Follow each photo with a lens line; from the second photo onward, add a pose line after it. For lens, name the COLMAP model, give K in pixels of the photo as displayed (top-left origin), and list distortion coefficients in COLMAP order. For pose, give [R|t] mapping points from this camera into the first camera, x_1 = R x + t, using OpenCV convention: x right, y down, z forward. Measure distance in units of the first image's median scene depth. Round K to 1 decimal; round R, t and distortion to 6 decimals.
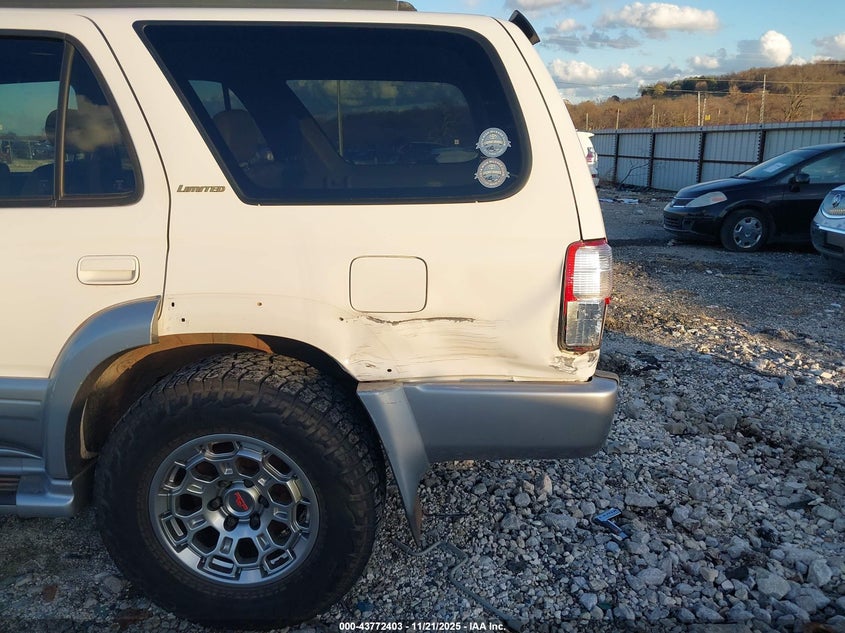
lens RADIAL K [[651.0, 0, 424.3], [0, 651.0, 306.1], [0, 0, 1]] dist [0.010135, -0.007123]
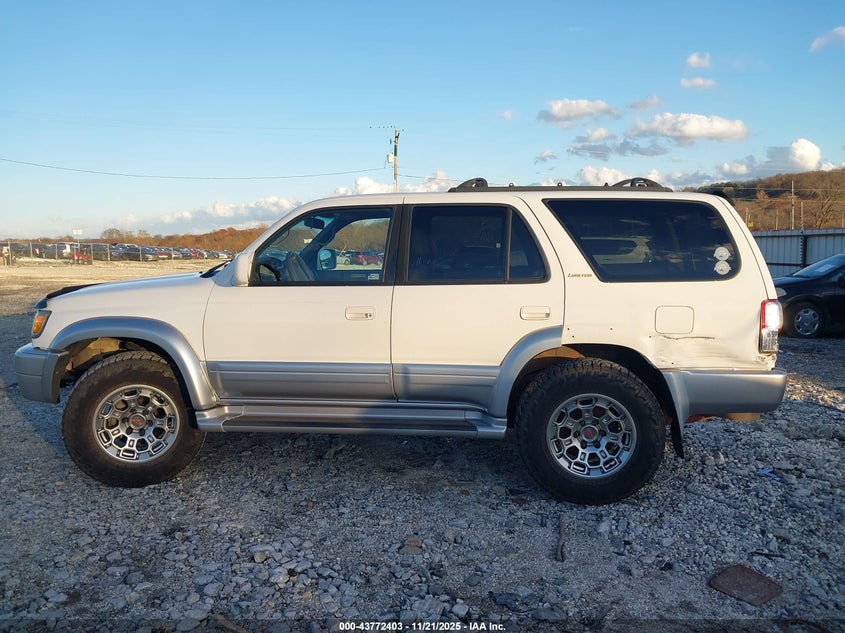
lens RADIAL K [[651.0, 0, 424.3], [0, 651.0, 306.1], [0, 0, 1]] dist [0.010135, -0.007123]
pose [[0.998864, 0.005219, -0.047370, -0.689645], [-0.012328, 0.988449, -0.151049, 0.226010], [0.046035, 0.151461, 0.987391, -1.008184]]
